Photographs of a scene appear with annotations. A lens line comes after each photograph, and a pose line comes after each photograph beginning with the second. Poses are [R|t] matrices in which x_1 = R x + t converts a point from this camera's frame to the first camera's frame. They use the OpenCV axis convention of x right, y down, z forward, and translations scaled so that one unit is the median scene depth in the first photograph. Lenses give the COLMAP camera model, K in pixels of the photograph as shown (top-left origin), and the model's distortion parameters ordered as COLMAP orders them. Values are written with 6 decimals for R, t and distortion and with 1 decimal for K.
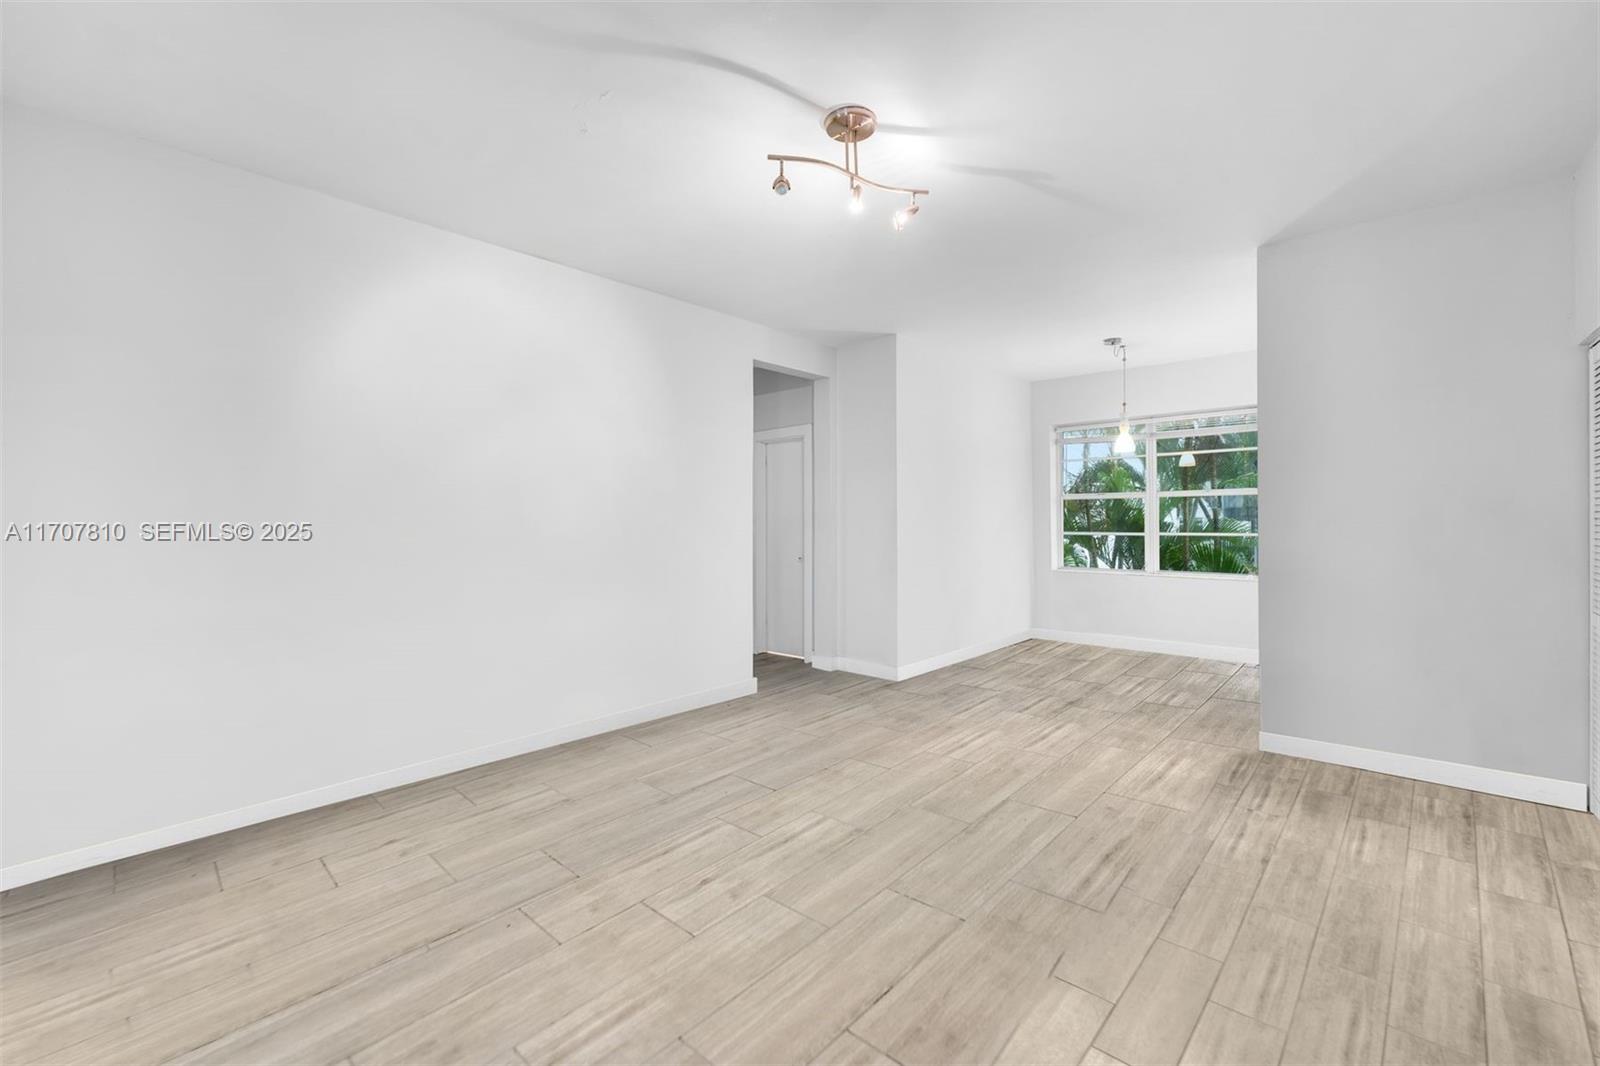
lens RADIAL K [[662.0, 0, 802.2], [0, 662.0, 502.8], [0, 0, 1]] dist [-0.001377, -0.000809]
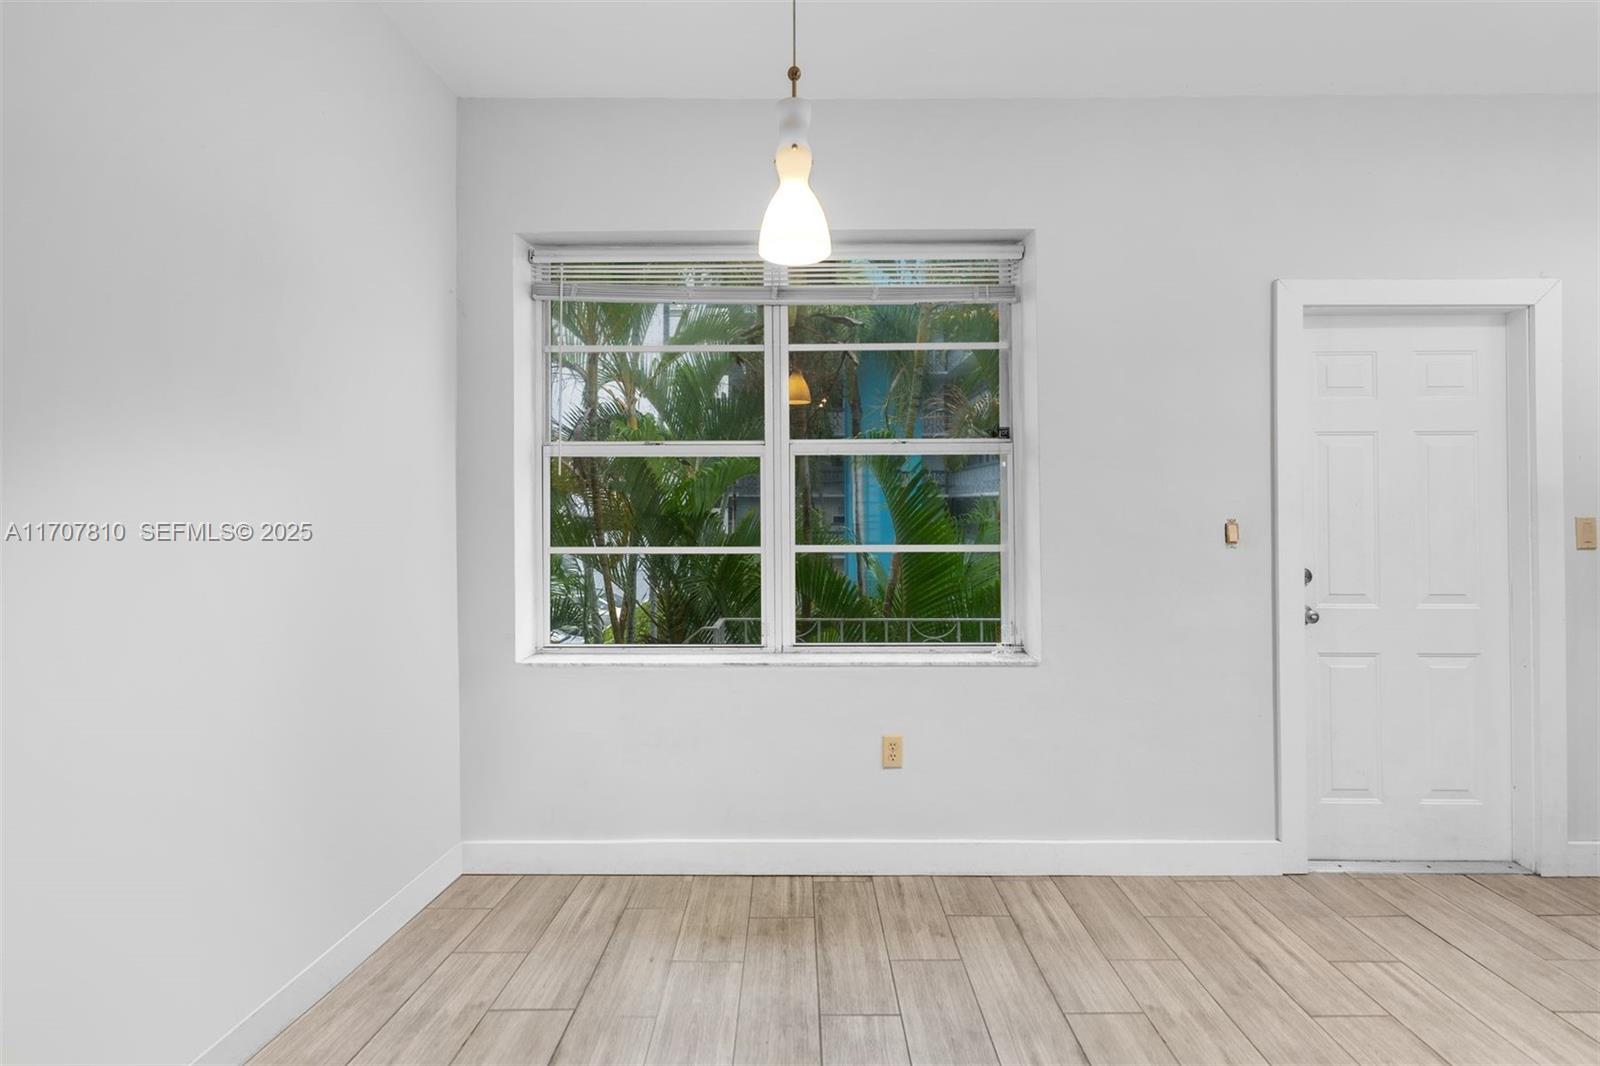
lens RADIAL K [[662.0, 0, 803.1], [0, 662.0, 487.4], [0, 0, 1]] dist [-0.001377, -0.000809]
pose [[0.731352, 0.013660, 0.681863, 0.271466], [-0.001998, 0.999838, -0.017887, 0.017104], [-0.681997, 0.011719, 0.731261, 0.700232]]
